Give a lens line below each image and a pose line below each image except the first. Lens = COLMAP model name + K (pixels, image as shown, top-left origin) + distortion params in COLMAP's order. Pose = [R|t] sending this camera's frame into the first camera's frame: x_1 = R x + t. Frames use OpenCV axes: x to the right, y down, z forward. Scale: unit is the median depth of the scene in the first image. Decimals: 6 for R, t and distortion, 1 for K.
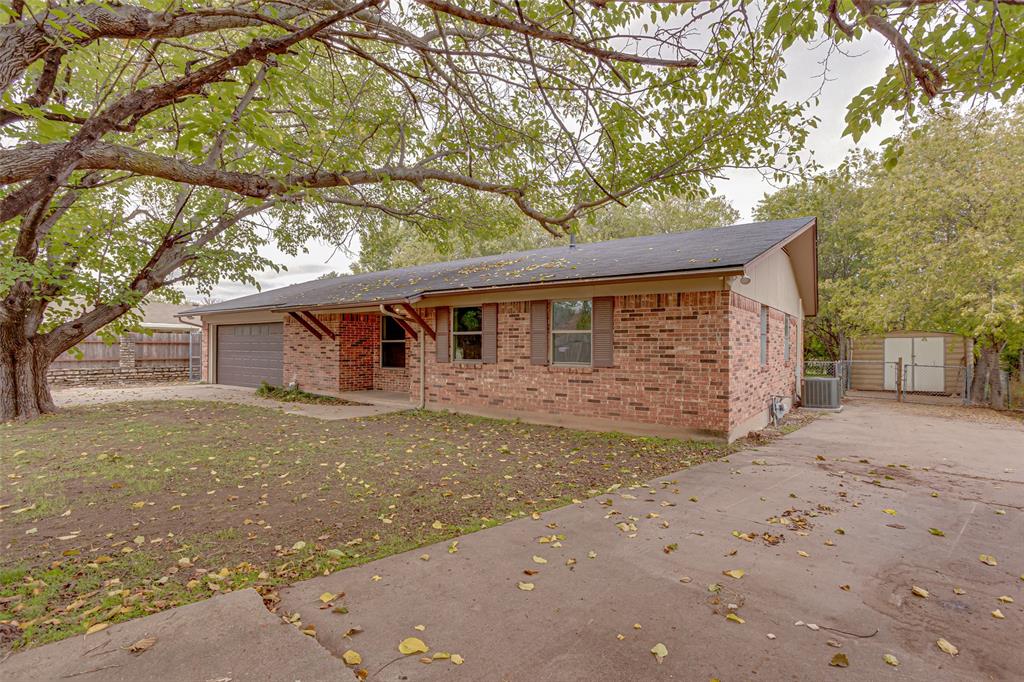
lens RADIAL K [[495.4, 0, 515.0], [0, 495.4, 343.0], [0, 0, 1]] dist [-0.002467, 0.000028]
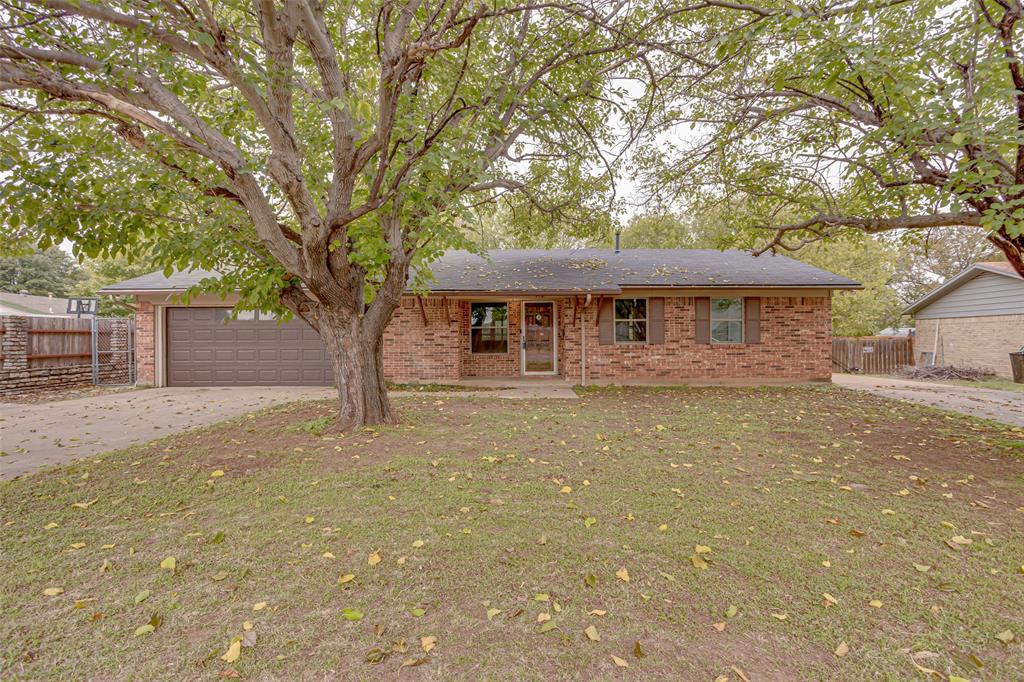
lens RADIAL K [[495.4, 0, 512.6], [0, 495.4, 337.2], [0, 0, 1]] dist [-0.002467, 0.000028]
pose [[0.810066, -0.010525, 0.586244, -1.125319], [0.006201, 0.999937, 0.009384, 0.009133], [-0.586306, -0.003966, 0.810080, 0.183185]]
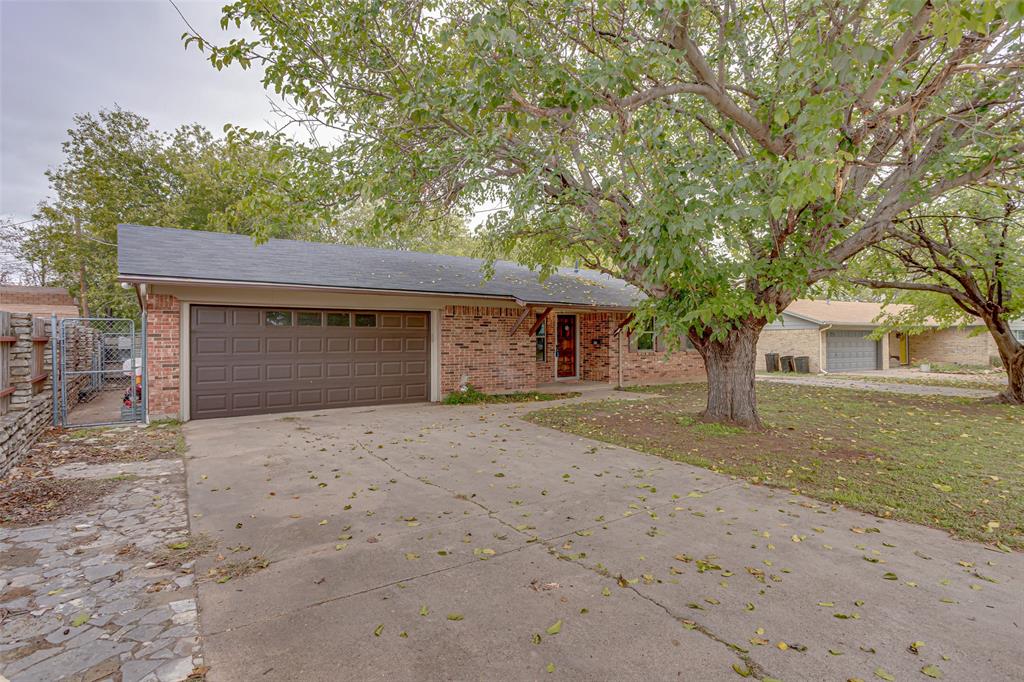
lens RADIAL K [[495.4, 0, 508.2], [0, 495.4, 338.7], [0, 0, 1]] dist [-0.002467, 0.000028]
pose [[0.319773, -0.006065, 0.947475, -1.783314], [-0.004319, 0.999960, 0.007858, -0.011451], [-0.947484, -0.006605, 0.319734, 0.969209]]
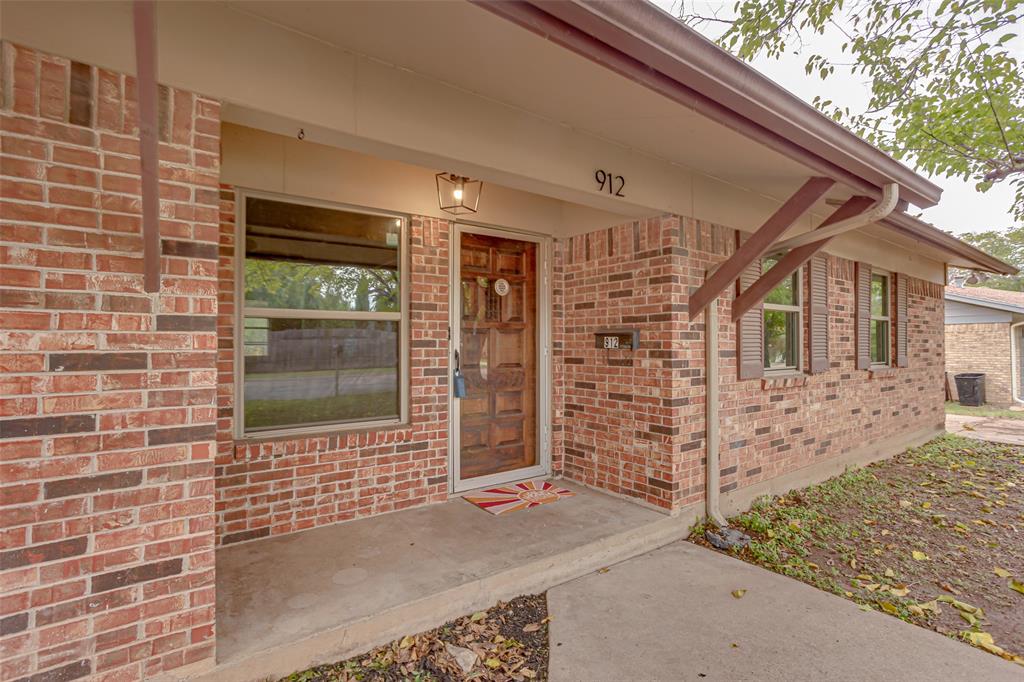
lens RADIAL K [[495.4, 0, 516.0], [0, 495.4, 342.7], [0, 0, 1]] dist [-0.002467, 0.000028]
pose [[0.288996, 0.000633, 0.957330, -0.622580], [-0.005042, 0.999987, 0.000860, 0.012377], [-0.957317, -0.005076, 0.288996, 1.165578]]
